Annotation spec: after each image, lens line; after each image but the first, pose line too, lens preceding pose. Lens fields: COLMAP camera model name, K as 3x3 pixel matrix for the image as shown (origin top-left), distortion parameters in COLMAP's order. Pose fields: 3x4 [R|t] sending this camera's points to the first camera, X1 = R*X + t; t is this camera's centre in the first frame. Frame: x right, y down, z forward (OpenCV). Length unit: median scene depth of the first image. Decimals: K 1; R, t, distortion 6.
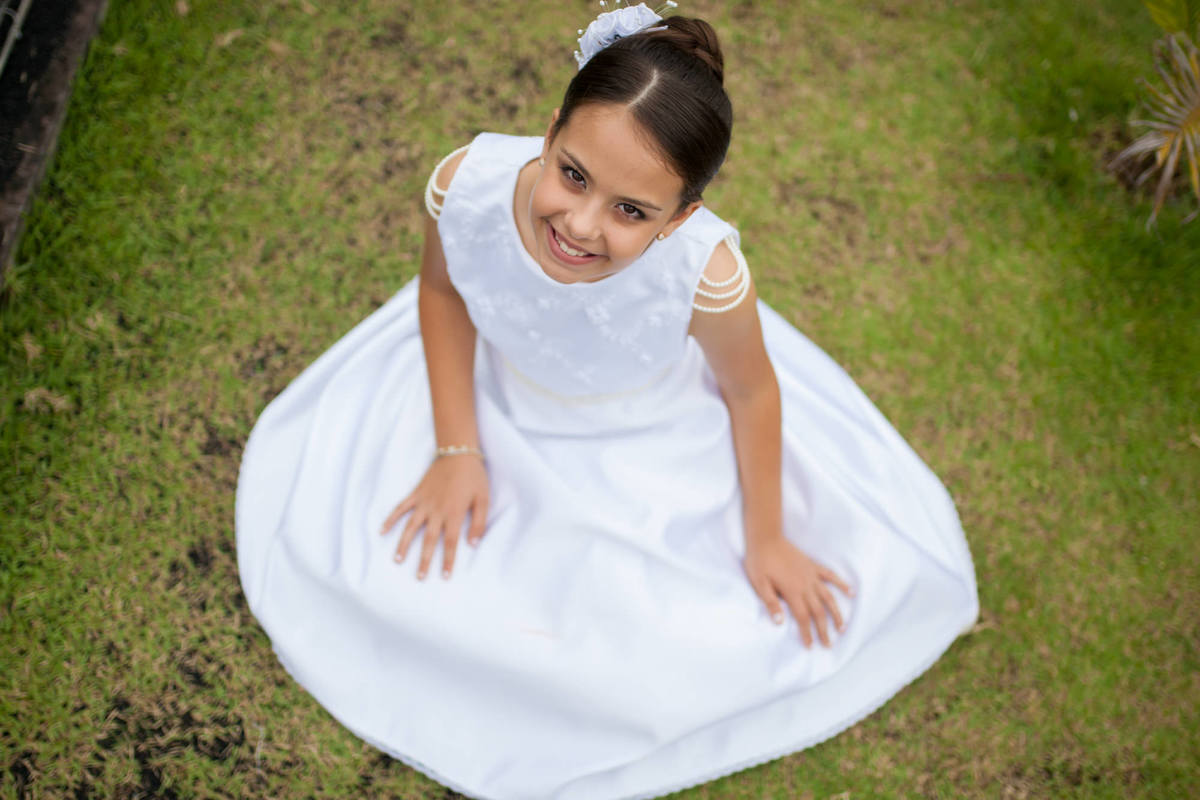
lens RADIAL K [[1459.6, 0, 587.6], [0, 1459.6, 407.1], [0, 0, 1]] dist [-0.035317, 0.032053]
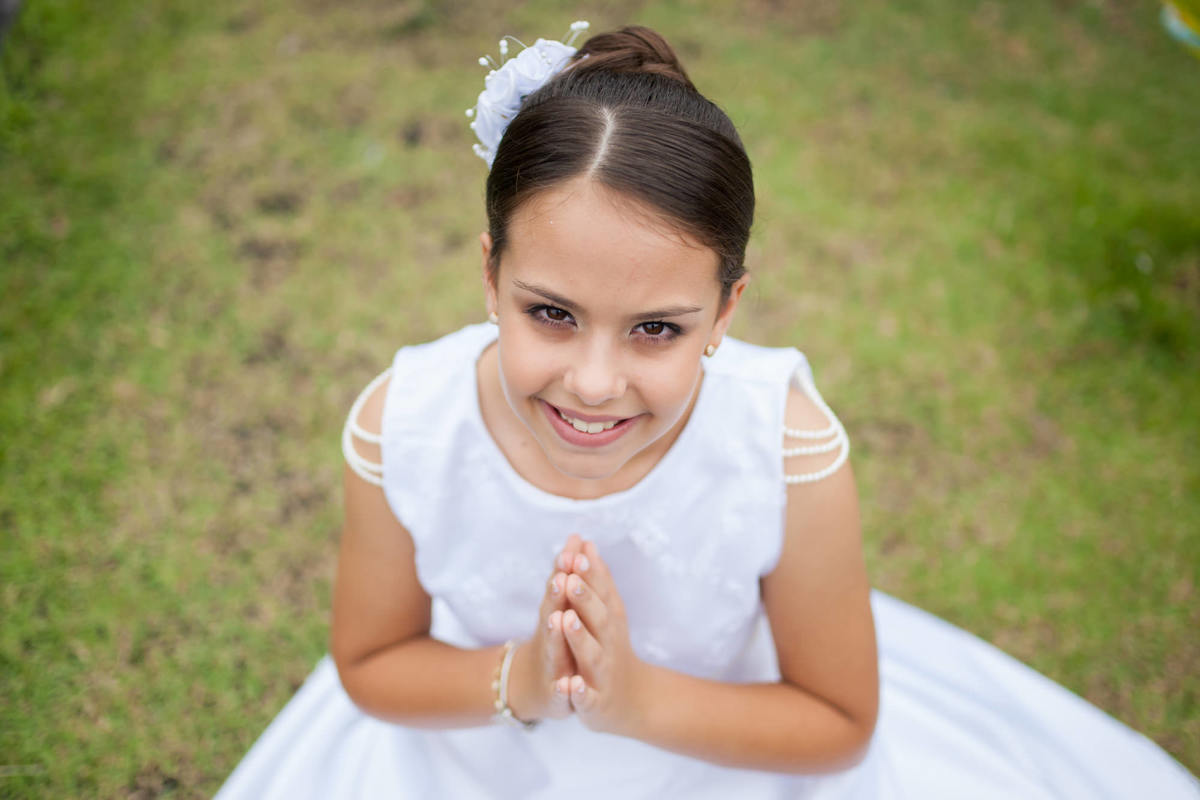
lens RADIAL K [[1459.6, 0, 587.6], [0, 1459.6, 407.1], [0, 0, 1]] dist [-0.035317, 0.032053]
pose [[0.975948, -0.215204, 0.034827, -0.004139], [0.216705, 0.940254, -0.262606, 0.015376], [0.023768, 0.263837, 0.964274, 0.283937]]
